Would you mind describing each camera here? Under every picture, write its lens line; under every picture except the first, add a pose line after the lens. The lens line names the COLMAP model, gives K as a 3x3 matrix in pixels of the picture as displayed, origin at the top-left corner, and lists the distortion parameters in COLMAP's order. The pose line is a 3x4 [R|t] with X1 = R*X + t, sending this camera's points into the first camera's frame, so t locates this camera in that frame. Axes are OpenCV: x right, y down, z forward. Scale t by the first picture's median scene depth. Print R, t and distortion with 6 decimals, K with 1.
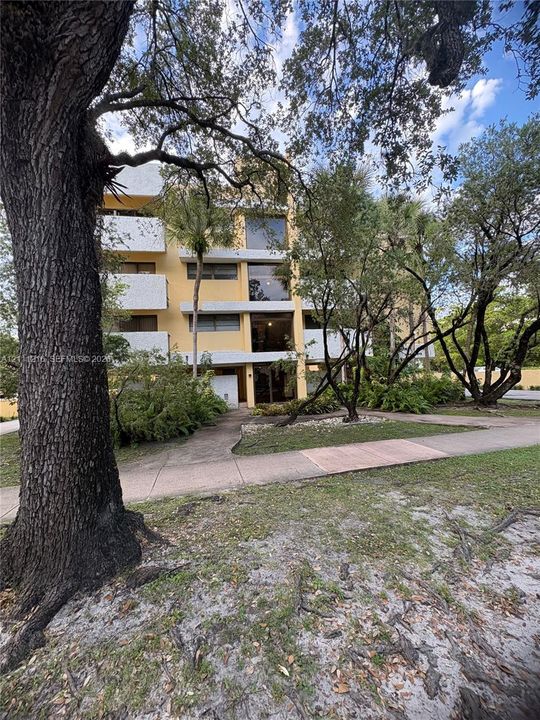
lens RADIAL K [[540.6, 0, 270.0], [0, 540.6, 360.0], [0, 0, 1]] dist [0.001746, -0.045885]
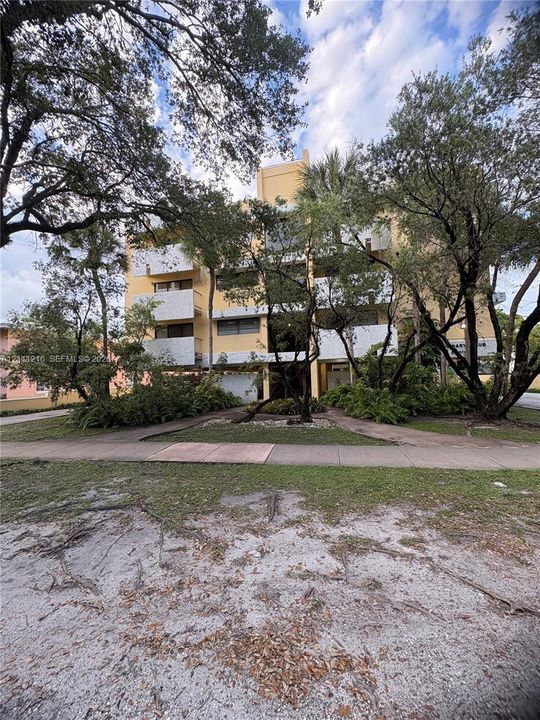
lens RADIAL K [[540.6, 0, 270.0], [0, 540.6, 360.0], [0, 0, 1]] dist [0.001746, -0.045885]
pose [[0.776041, 0.011118, -0.630585, 0.670431], [0.015934, 0.999180, 0.037227, -0.040423], [0.630482, -0.038938, 0.775227, 0.160973]]
